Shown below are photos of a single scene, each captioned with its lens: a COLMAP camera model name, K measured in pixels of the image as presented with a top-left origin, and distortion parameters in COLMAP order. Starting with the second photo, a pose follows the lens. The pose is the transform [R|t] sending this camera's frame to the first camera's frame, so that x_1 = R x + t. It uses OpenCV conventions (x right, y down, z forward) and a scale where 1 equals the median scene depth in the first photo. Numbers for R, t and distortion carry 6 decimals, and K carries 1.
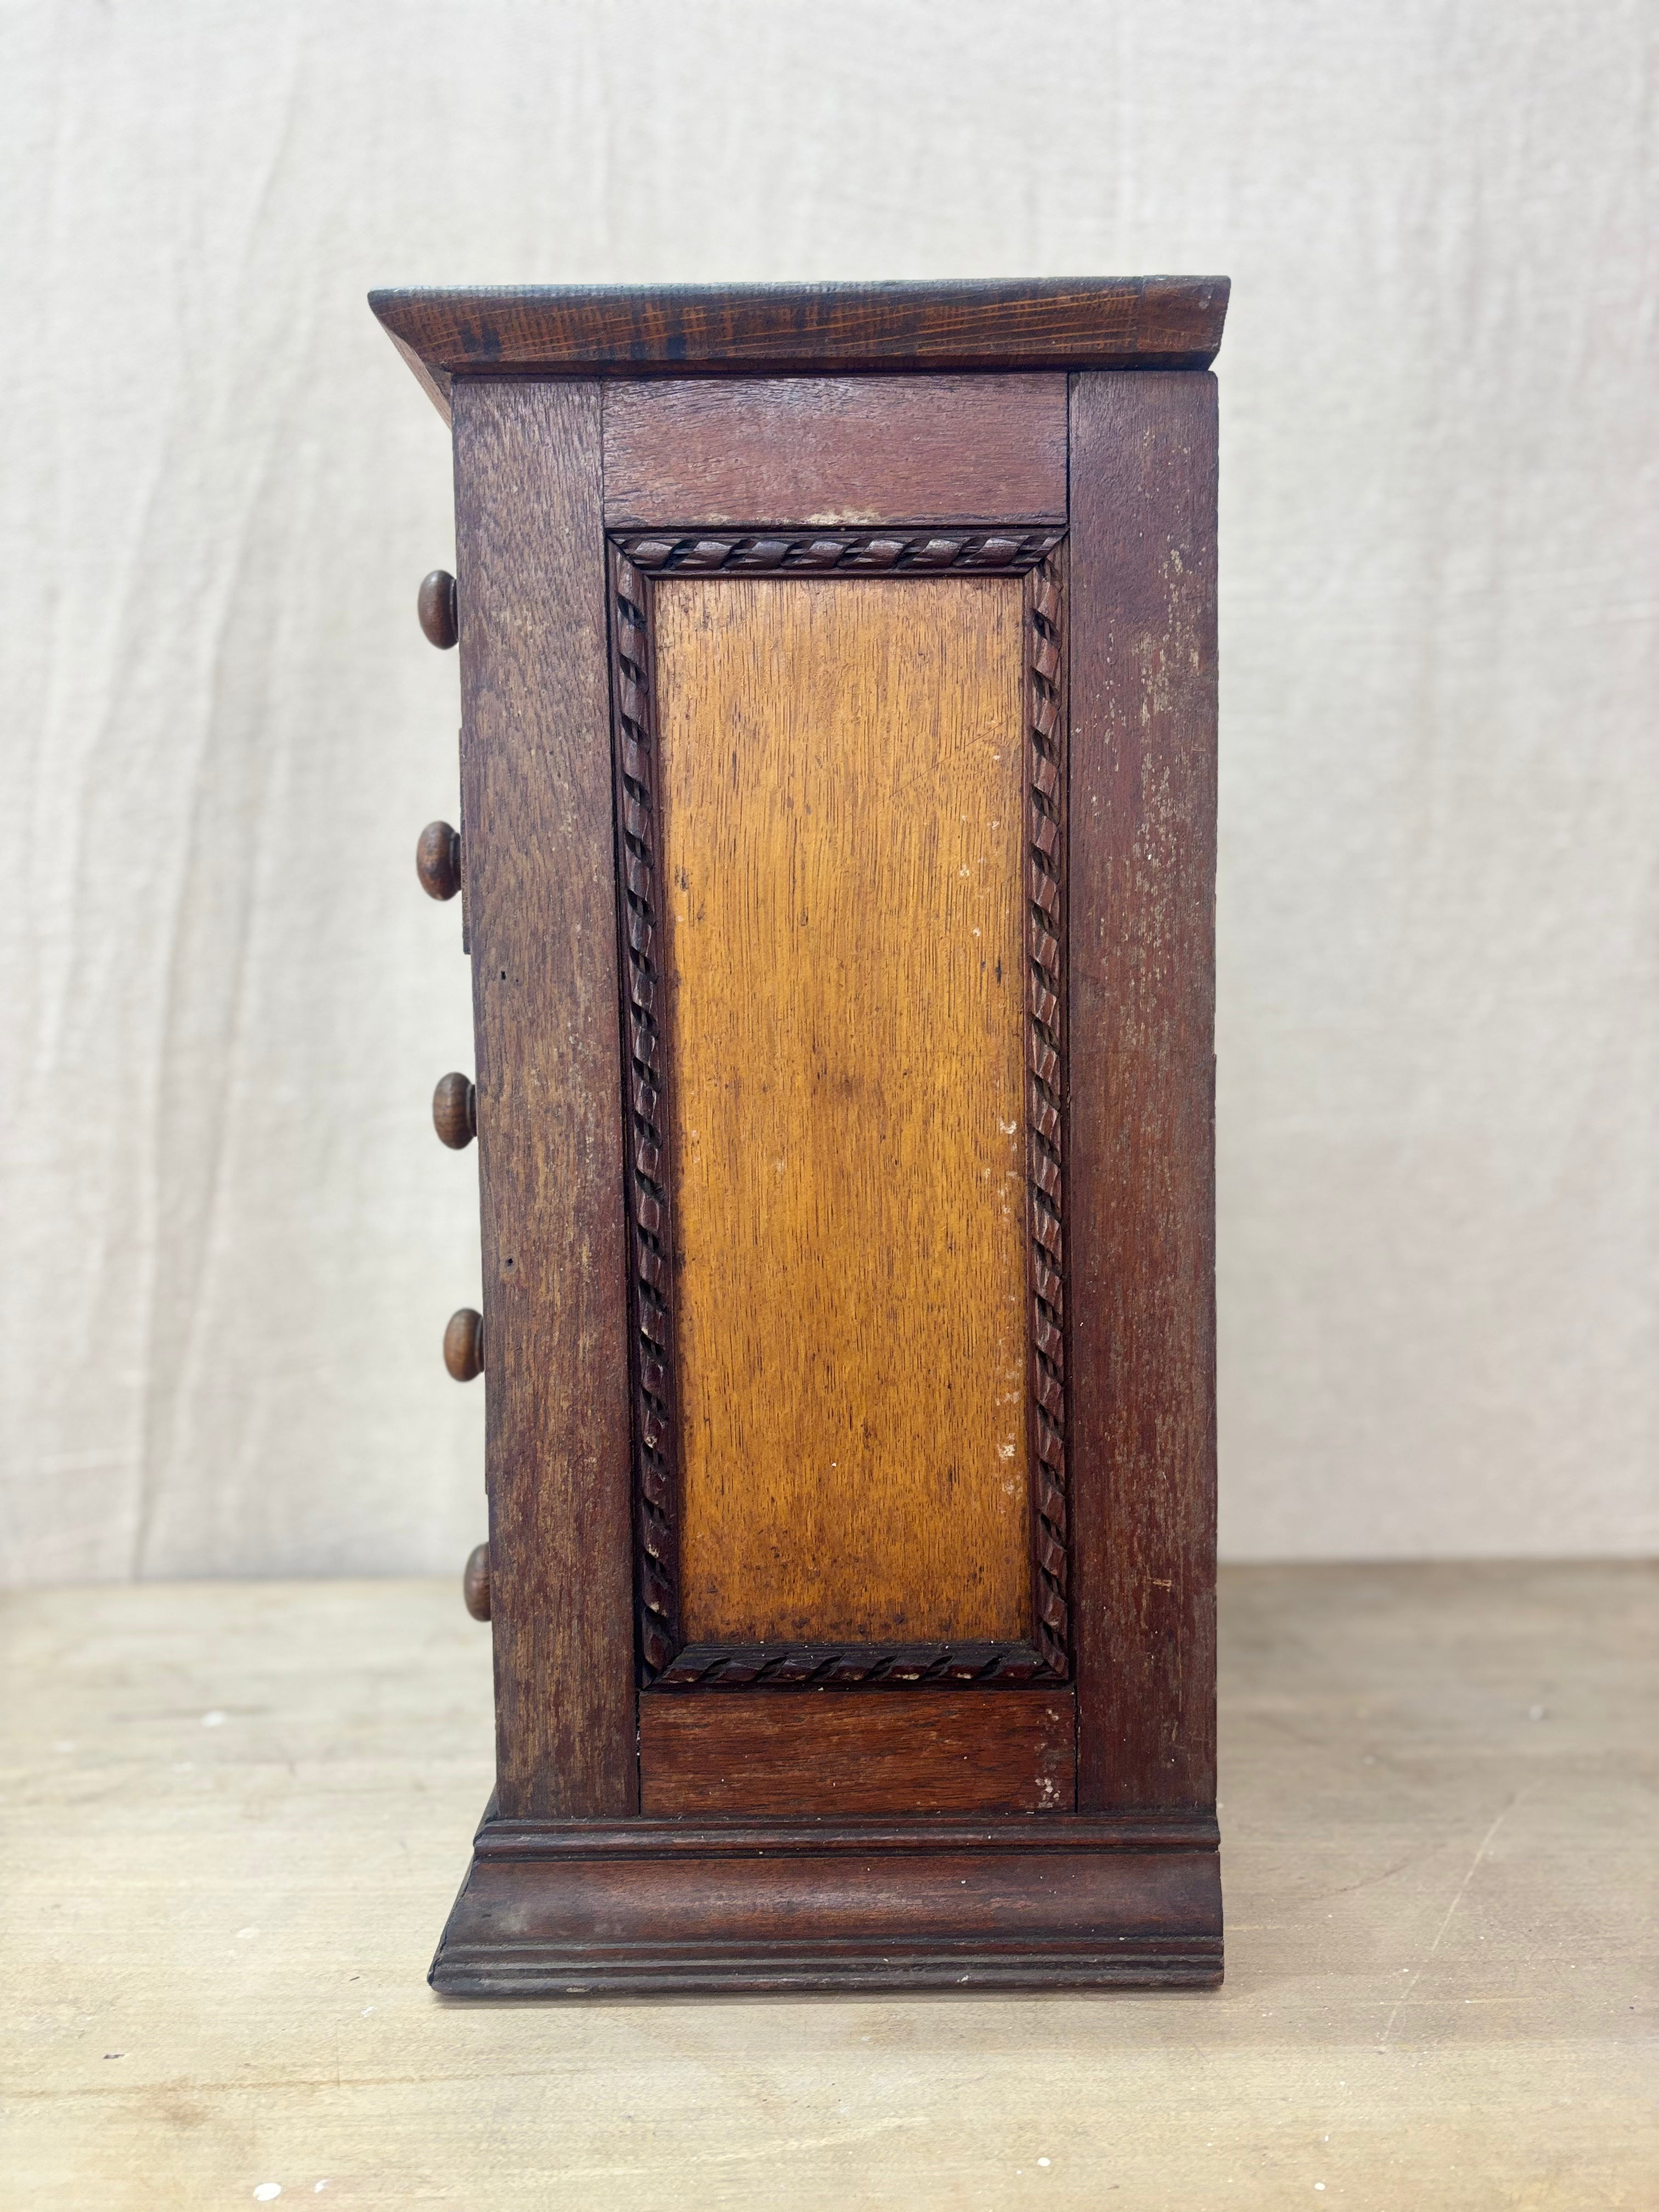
lens RADIAL K [[2128.2, 0, 826.4], [0, 2128.2, 1082.2], [0, 0, 1]] dist [0.089451, -0.141418]
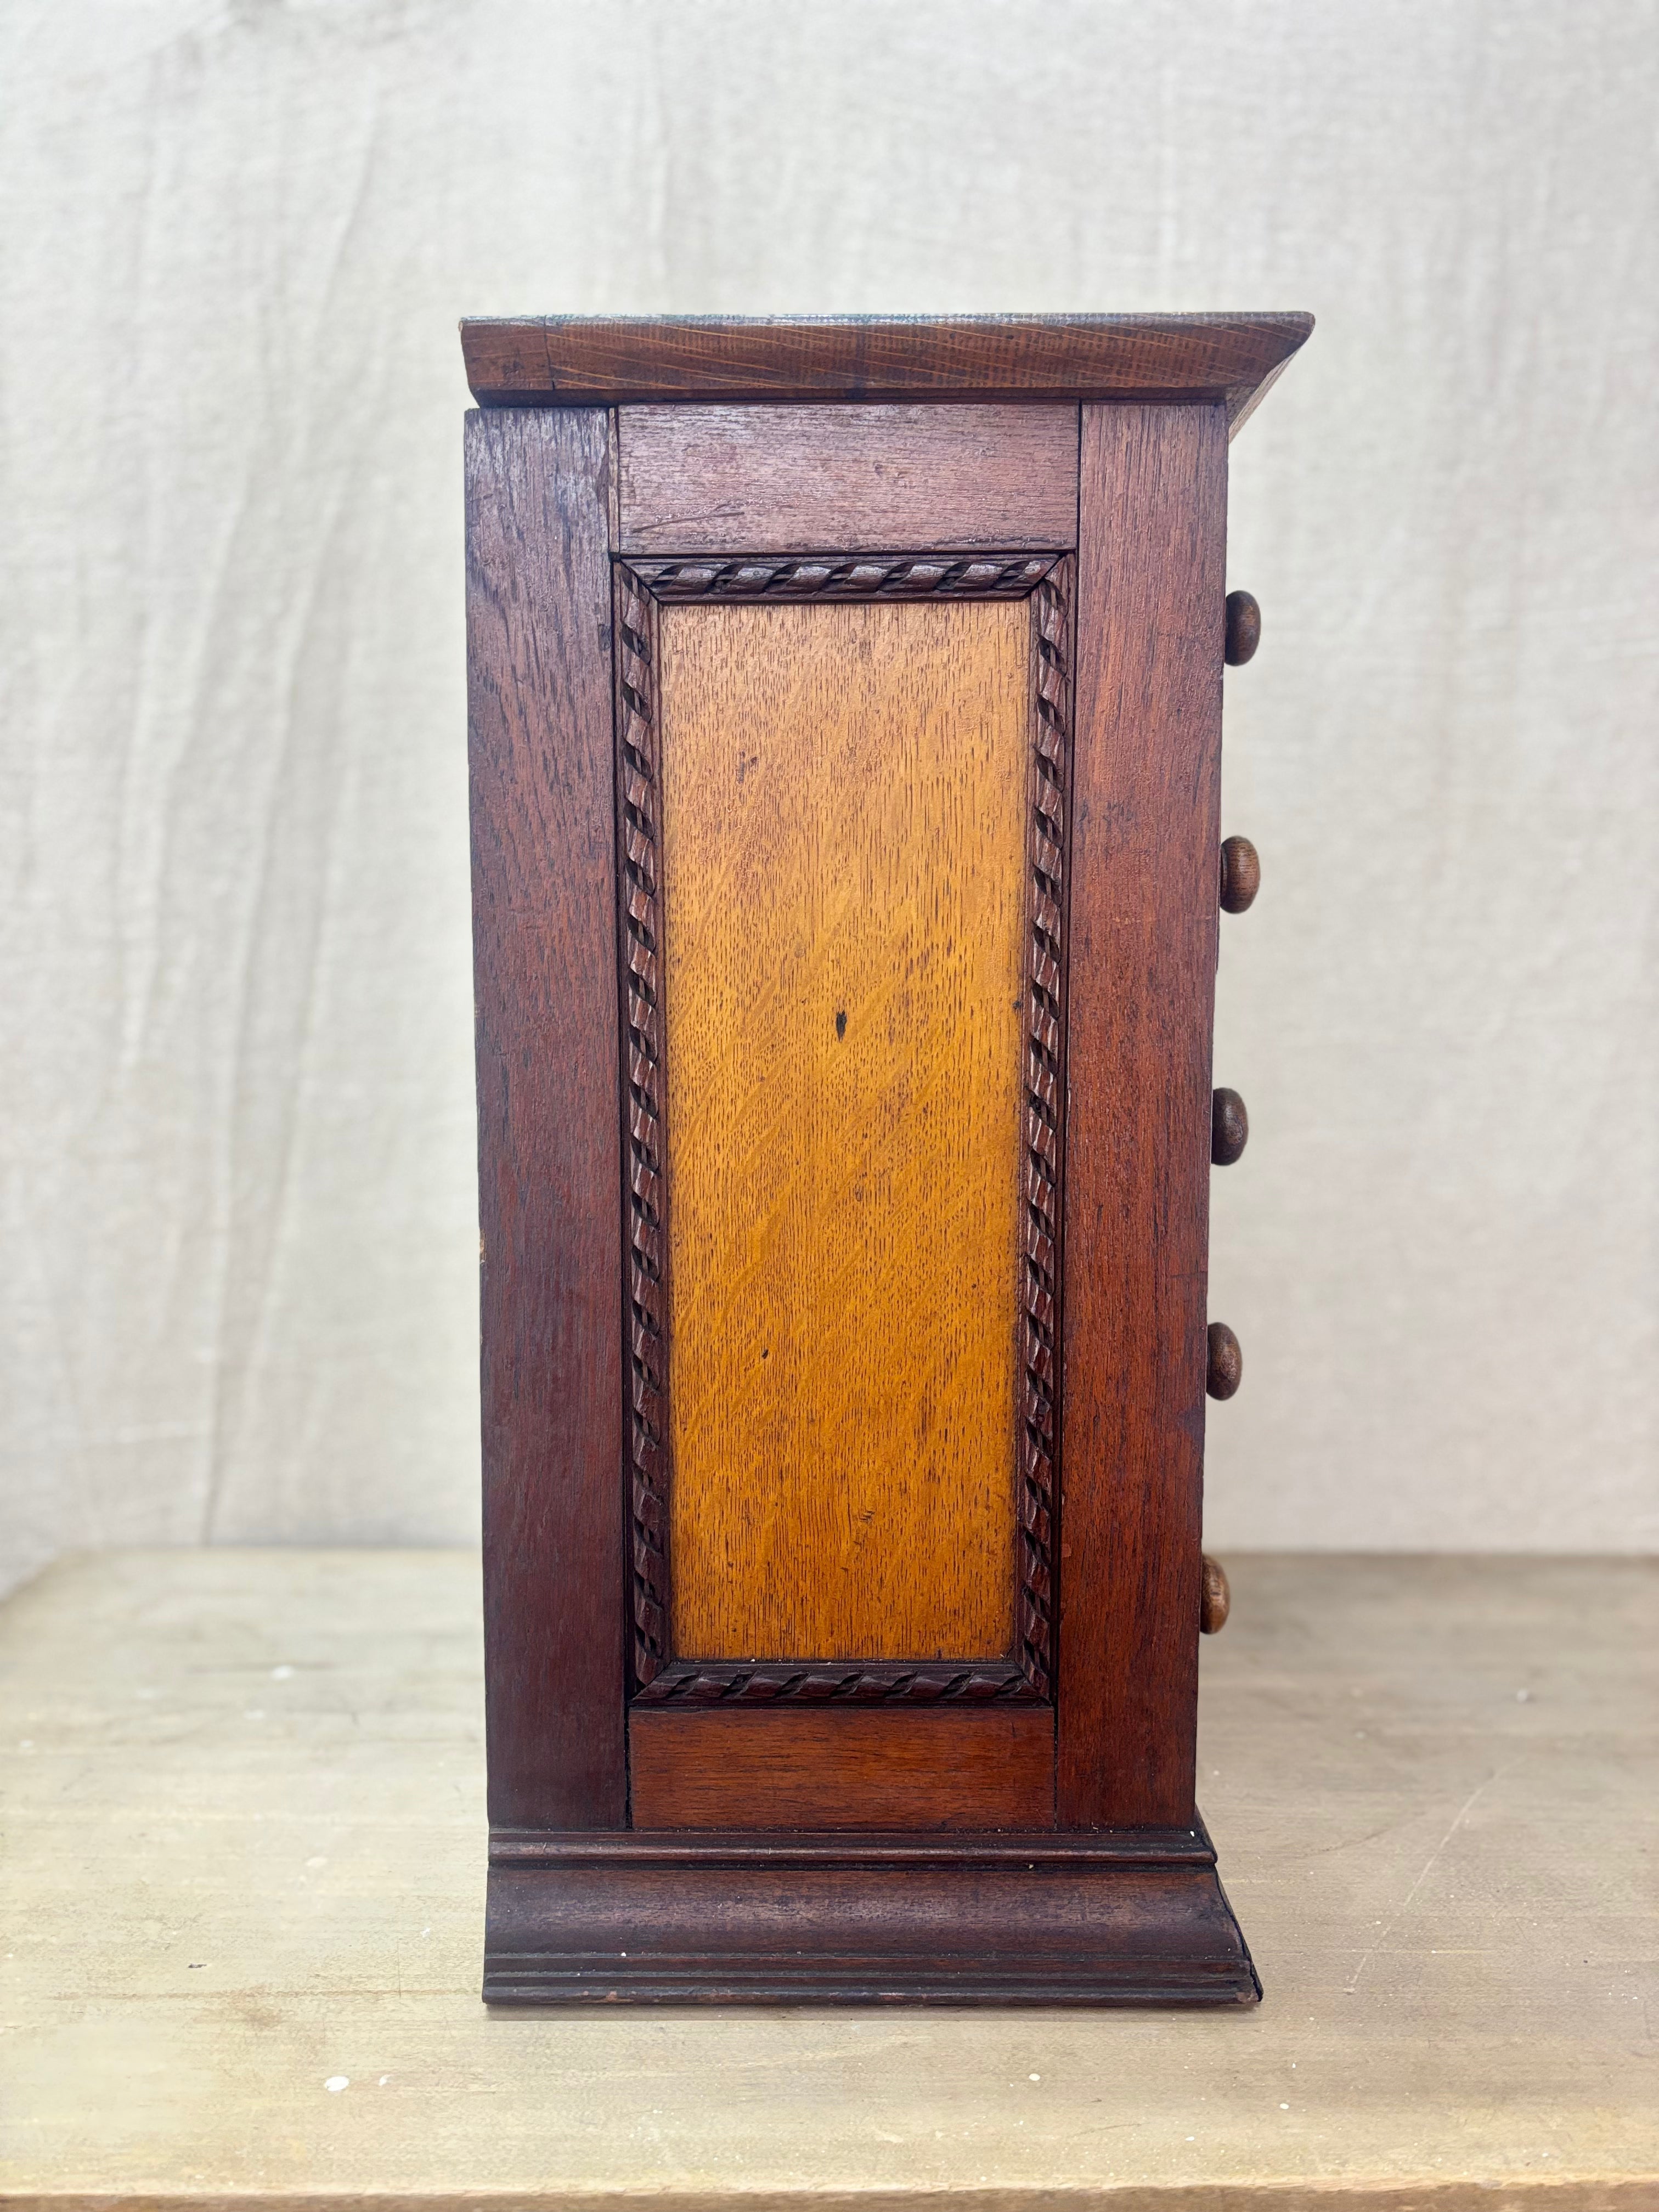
lens RADIAL K [[2254.6, 0, 839.8], [0, 2254.6, 1108.7], [0, 0, 1]] dist [0.103508, -0.184467]
pose [[0.999629, 0.016691, -0.021531, 0.014087], [-0.016198, 0.999607, 0.022883, -0.016729], [0.021905, -0.022526, 0.999506, -0.126955]]
